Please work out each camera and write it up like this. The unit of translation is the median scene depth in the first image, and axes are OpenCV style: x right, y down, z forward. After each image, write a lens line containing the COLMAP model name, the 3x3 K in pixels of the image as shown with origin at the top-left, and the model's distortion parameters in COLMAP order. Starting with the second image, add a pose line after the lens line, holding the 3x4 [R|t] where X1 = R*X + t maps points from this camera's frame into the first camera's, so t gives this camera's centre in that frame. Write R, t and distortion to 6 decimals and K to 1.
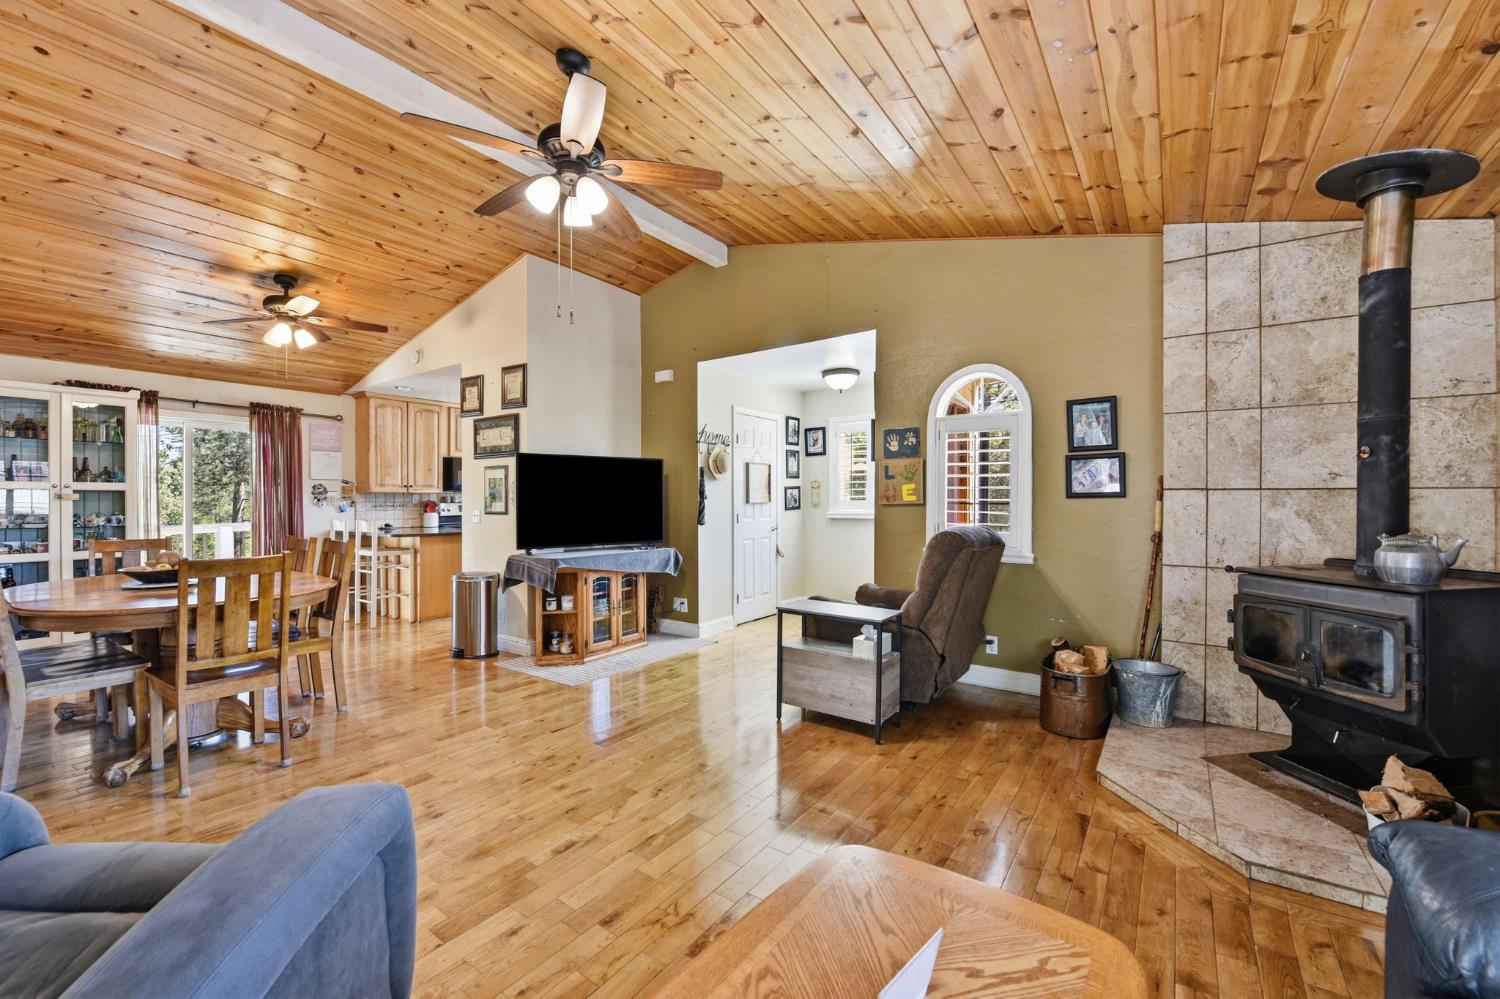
lens RADIAL K [[600.7, 0, 749.8], [0, 600.7, 501.7], [0, 0, 1]] dist [-0.020702, -0.000859]
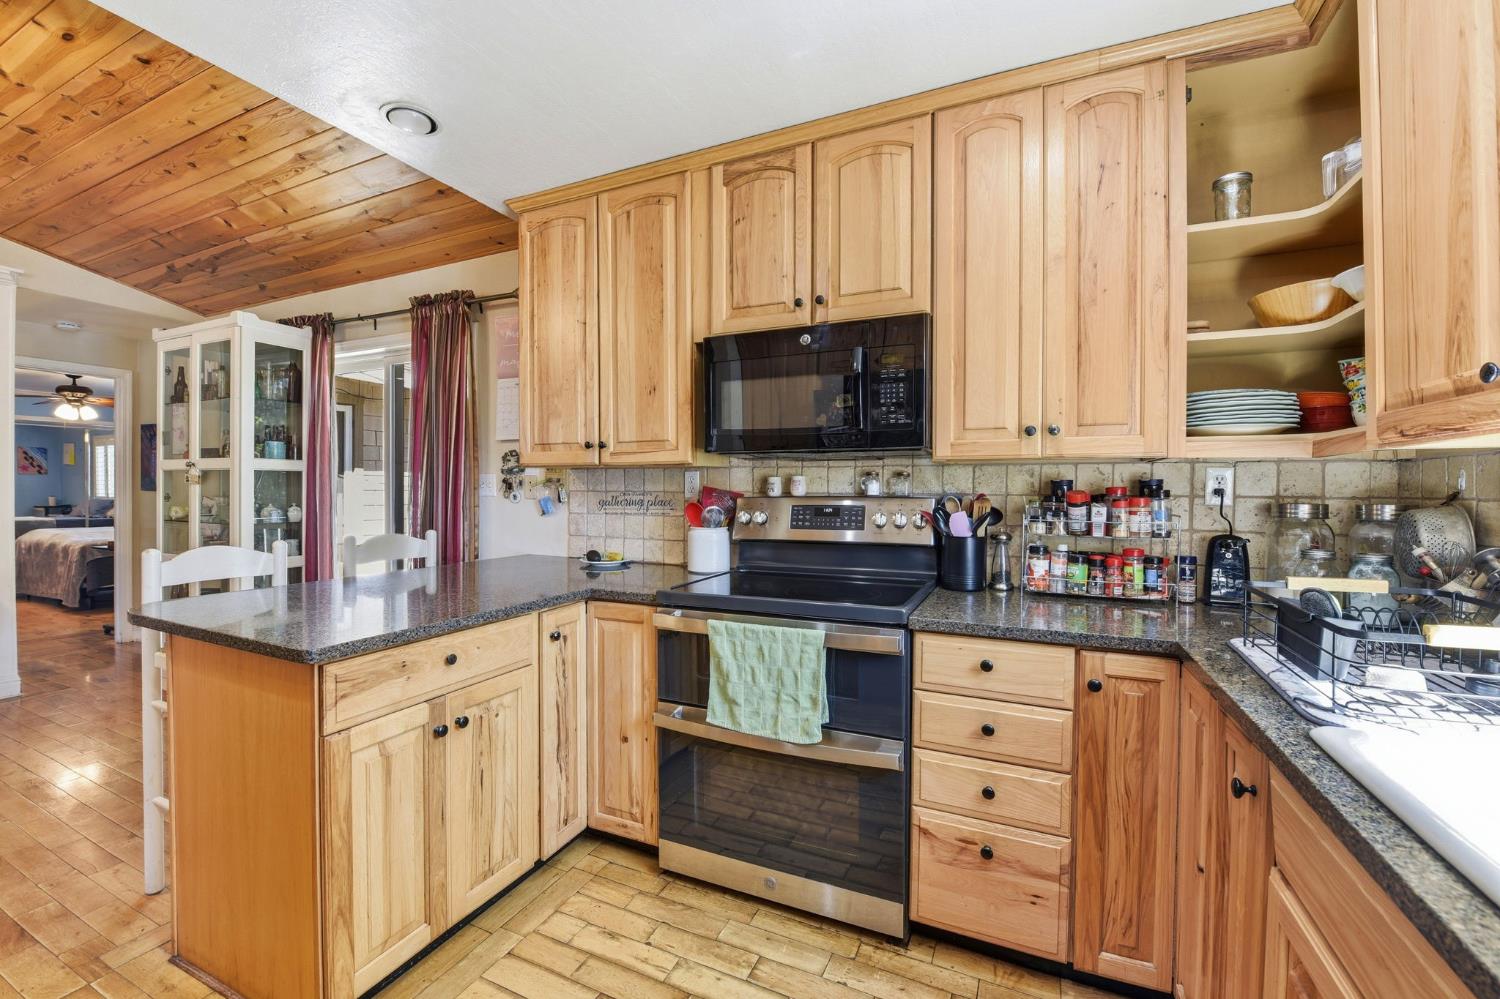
lens RADIAL K [[607.2, 0, 755.1], [0, 607.2, 489.7], [0, 0, 1]] dist [-0.016665, -0.000174]
pose [[0.187990, 0.004316, -0.982162, -0.329733], [-0.008616, 0.999959, 0.002745, -0.004189], [0.982133, 0.007947, 0.188019, 1.535749]]
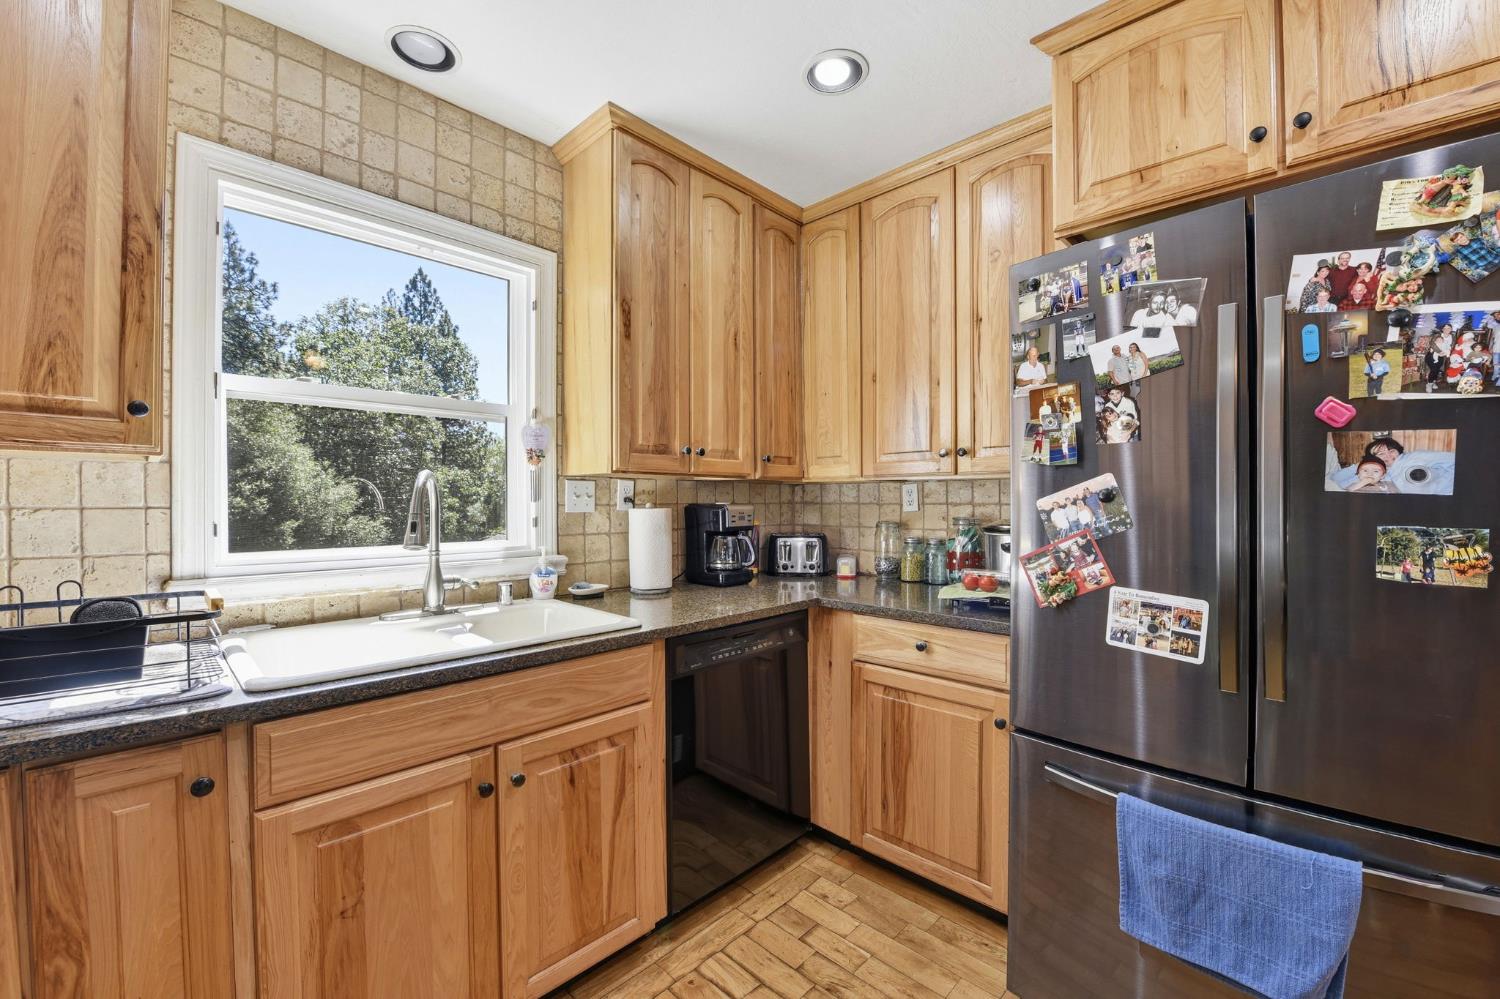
lens RADIAL K [[600.7, 0, 749.8], [0, 600.7, 501.7], [0, 0, 1]] dist [-0.020702, -0.000859]
pose [[0.157662, 0.003946, 0.987485, -0.660006], [0.001141, 0.999991, -0.004178, -0.003168], [-0.987492, 0.001786, 0.157656, 1.511818]]
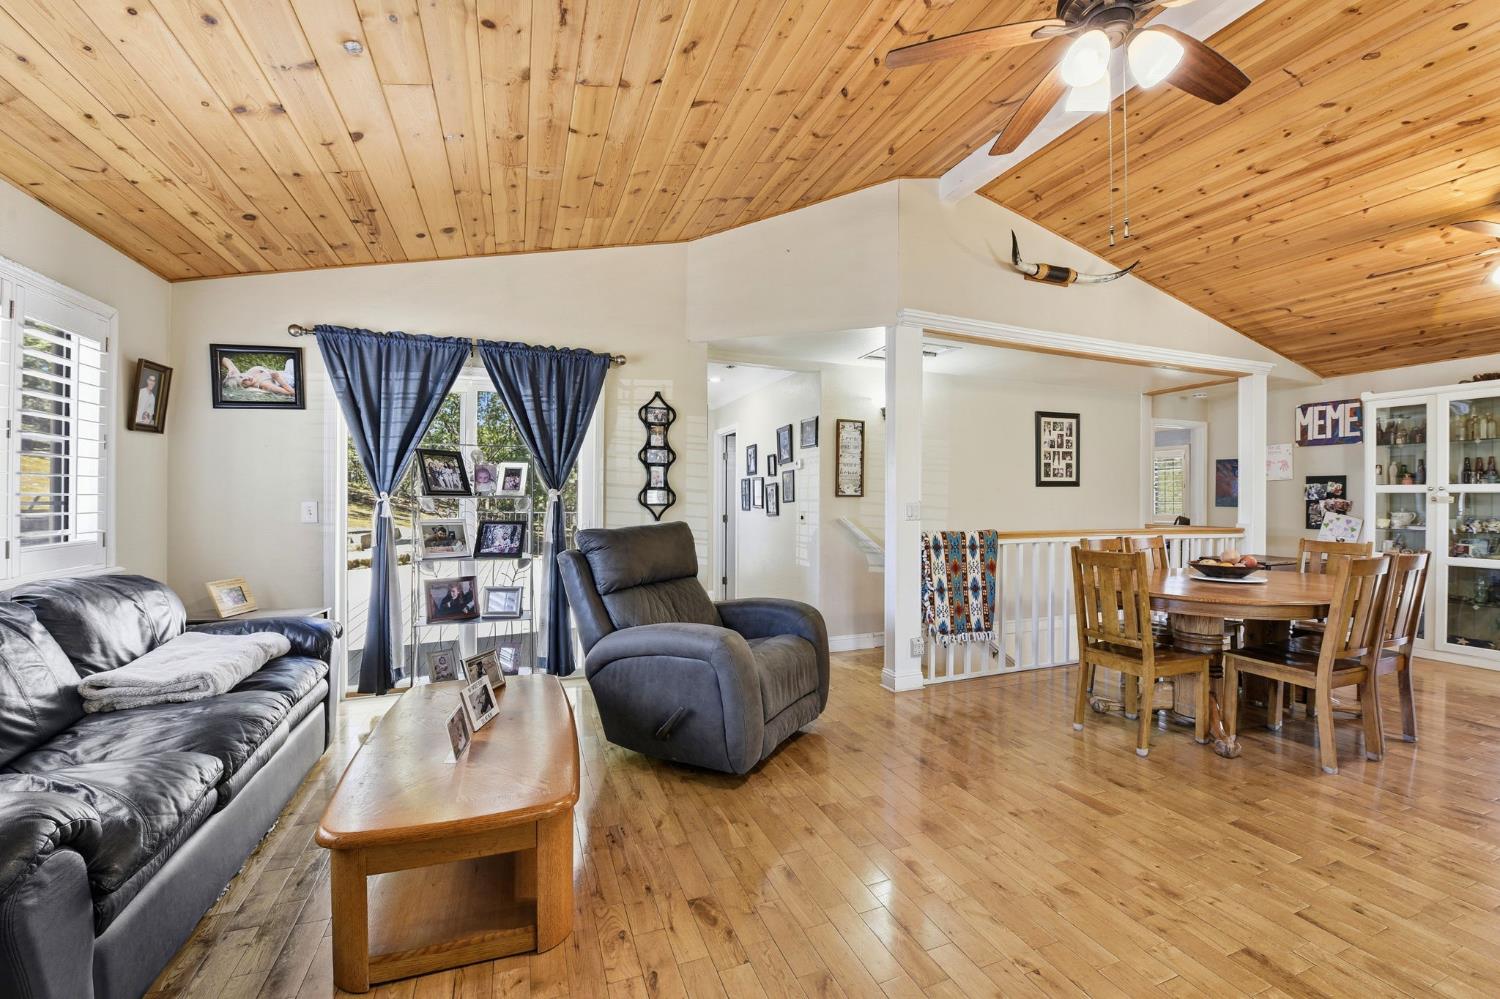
lens RADIAL K [[600.7, 0, 749.8], [0, 600.7, 501.7], [0, 0, 1]] dist [-0.020702, -0.000859]
pose [[-0.557666, 0.001073, -0.830065, 0.276960], [-0.005625, 0.999971, 0.005072, -0.003335], [0.830046, 0.007497, -0.557644, 0.580548]]
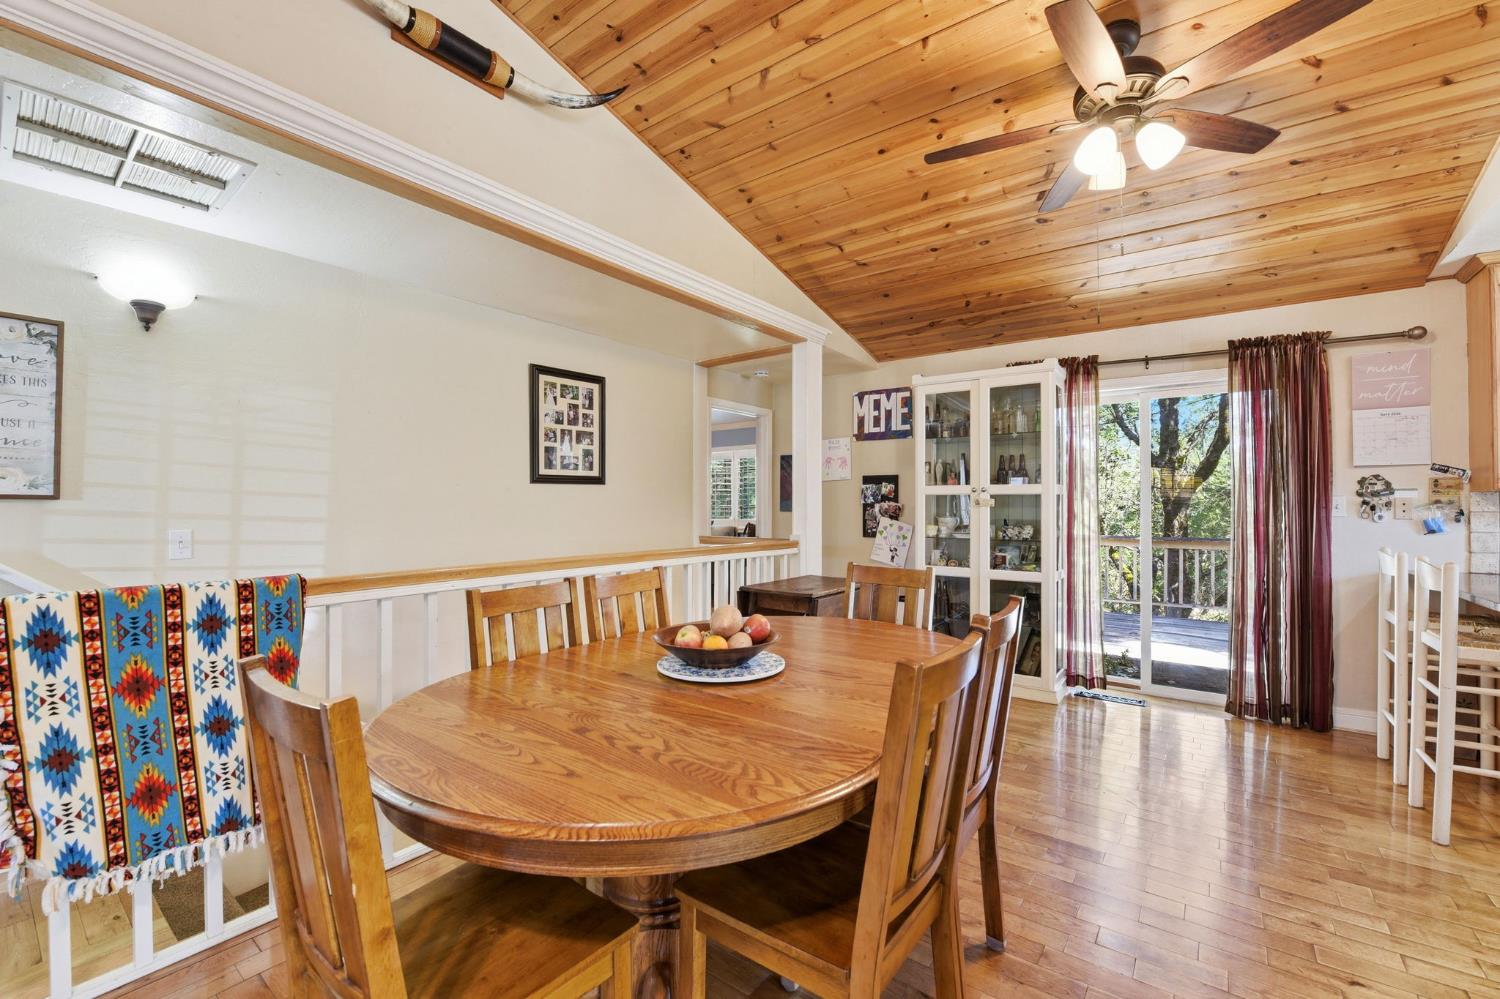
lens RADIAL K [[613.4, 0, 748.1], [0, 613.4, 502.7], [0, 0, 1]] dist [-0.021637, -0.000490]
pose [[-0.034469, -0.001374, -0.999405, -0.287138], [-0.003142, 0.999994, -0.001266, -0.006257], [0.999401, 0.003096, -0.034473, 0.690809]]
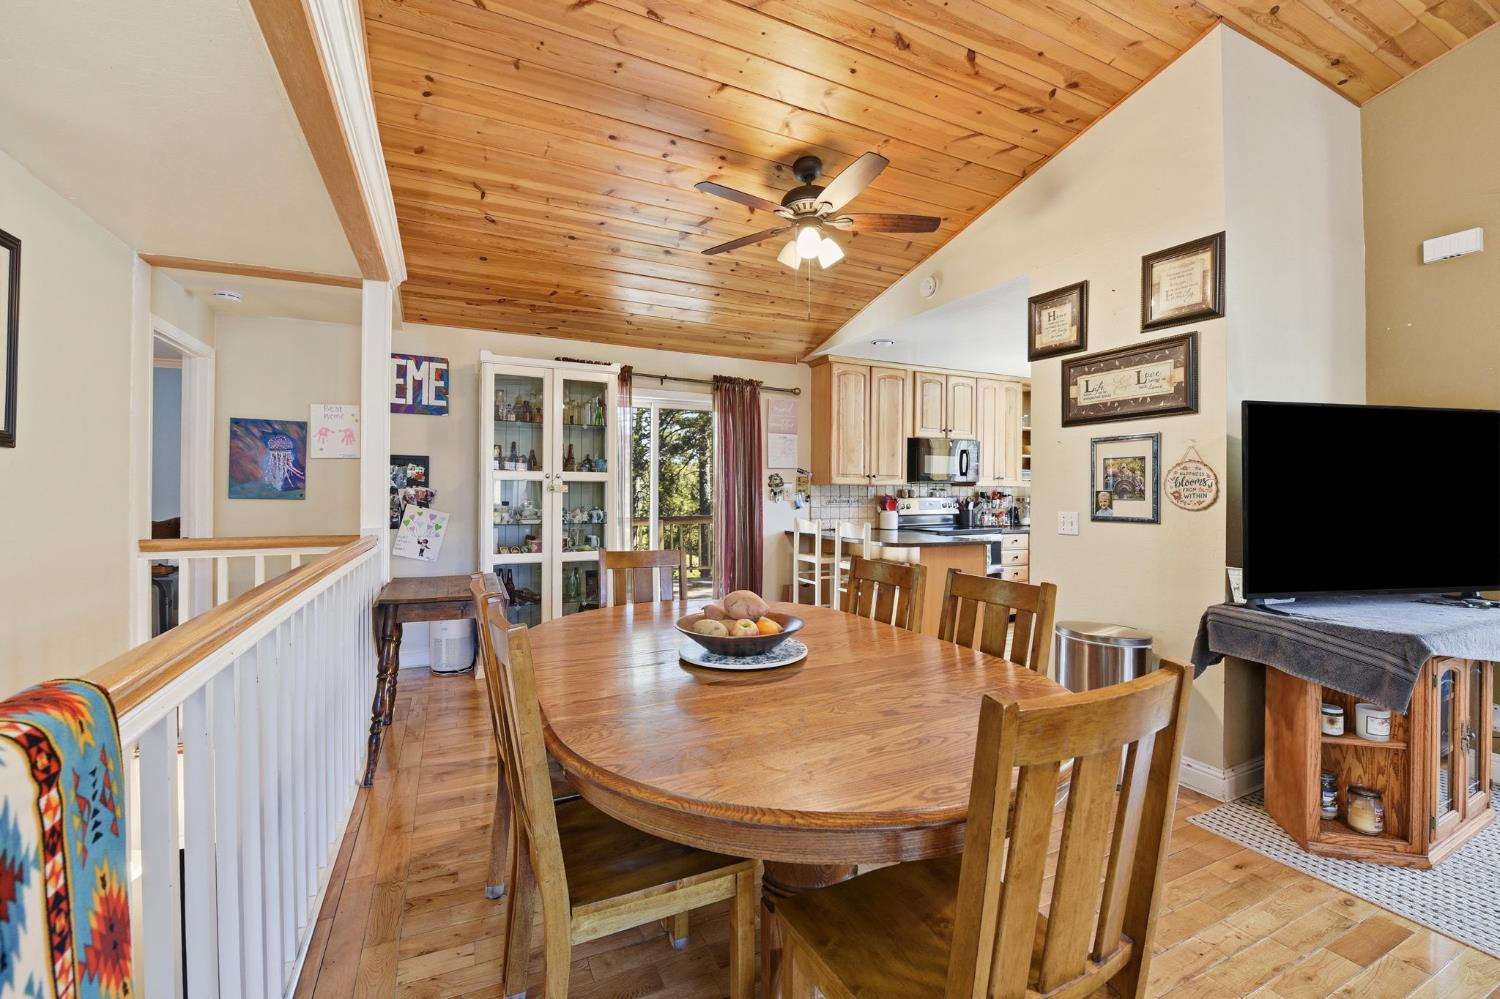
lens RADIAL K [[619.8, 0, 748.1], [0, 619.8, 492.2], [0, 0, 1]] dist [-0.020843, -0.000222]
pose [[0.867667, 0.004995, -0.497120, -0.470087], [-0.007448, 0.999968, -0.002952, -0.002650], [0.497089, 0.006264, 0.867677, 0.343783]]
